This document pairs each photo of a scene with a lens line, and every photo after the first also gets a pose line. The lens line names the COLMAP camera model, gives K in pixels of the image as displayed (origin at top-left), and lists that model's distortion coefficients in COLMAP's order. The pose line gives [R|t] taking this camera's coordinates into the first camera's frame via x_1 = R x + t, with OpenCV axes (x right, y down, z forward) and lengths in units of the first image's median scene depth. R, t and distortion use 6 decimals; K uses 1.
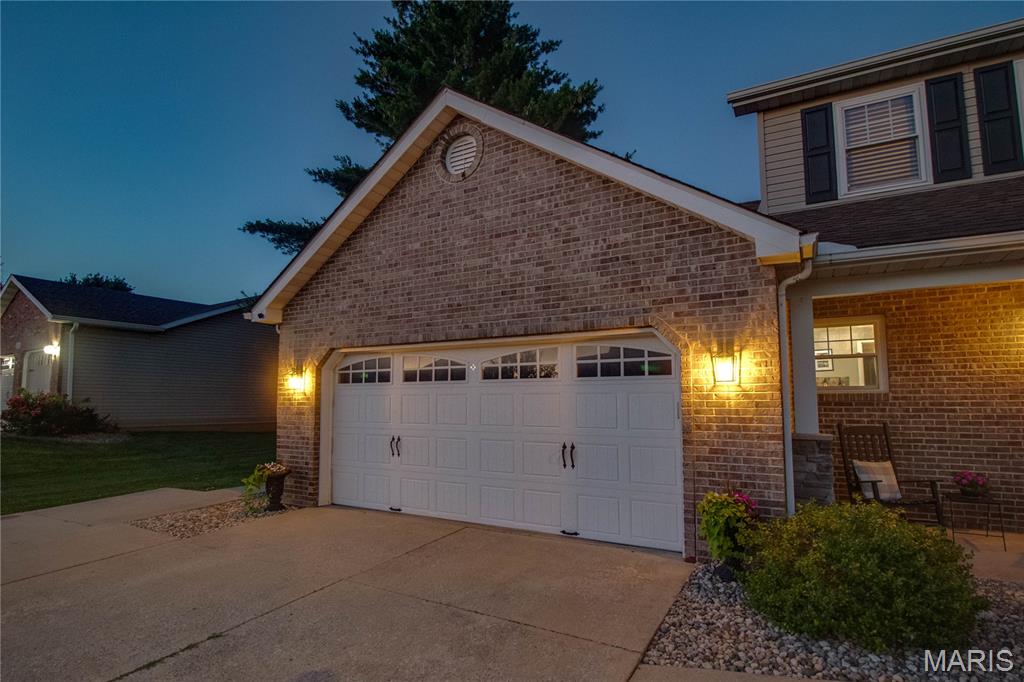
lens RADIAL K [[534.5, 0, 492.7], [0, 534.5, 358.4], [0, 0, 1]] dist [0.001972, -0.015346]
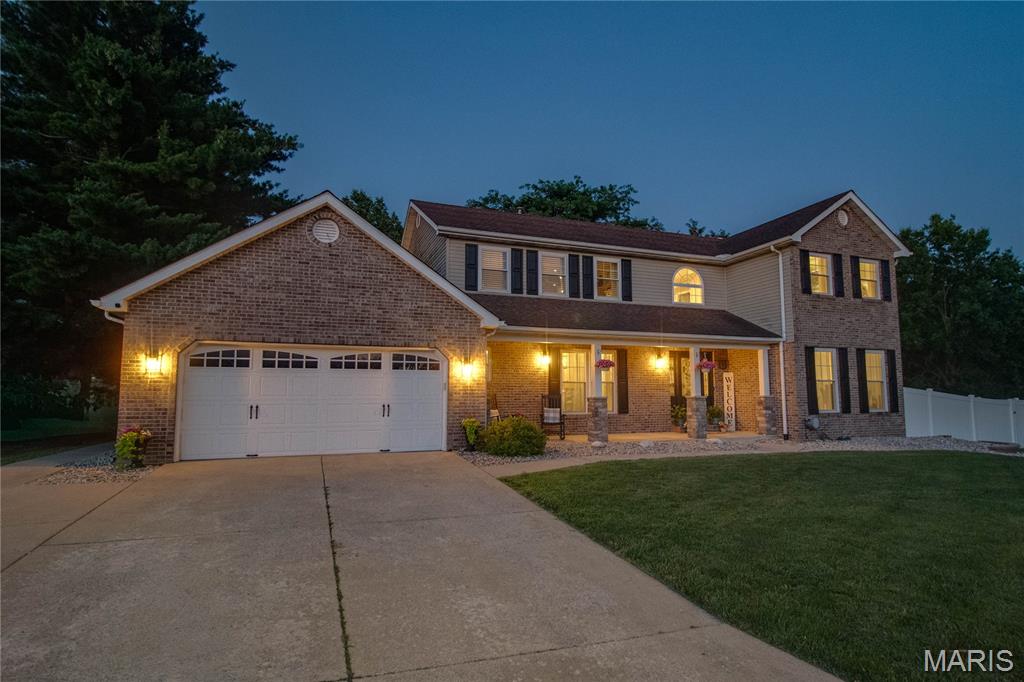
lens RADIAL K [[543.6, 0, 523.9], [0, 543.6, 344.4], [0, 0, 1]] dist [0.002440, -0.016375]
pose [[0.607353, 0.073443, 0.791030, -1.031432], [-0.063673, 0.997015, -0.043679, 0.000337], [-0.791876, -0.023838, 0.610216, -0.528909]]
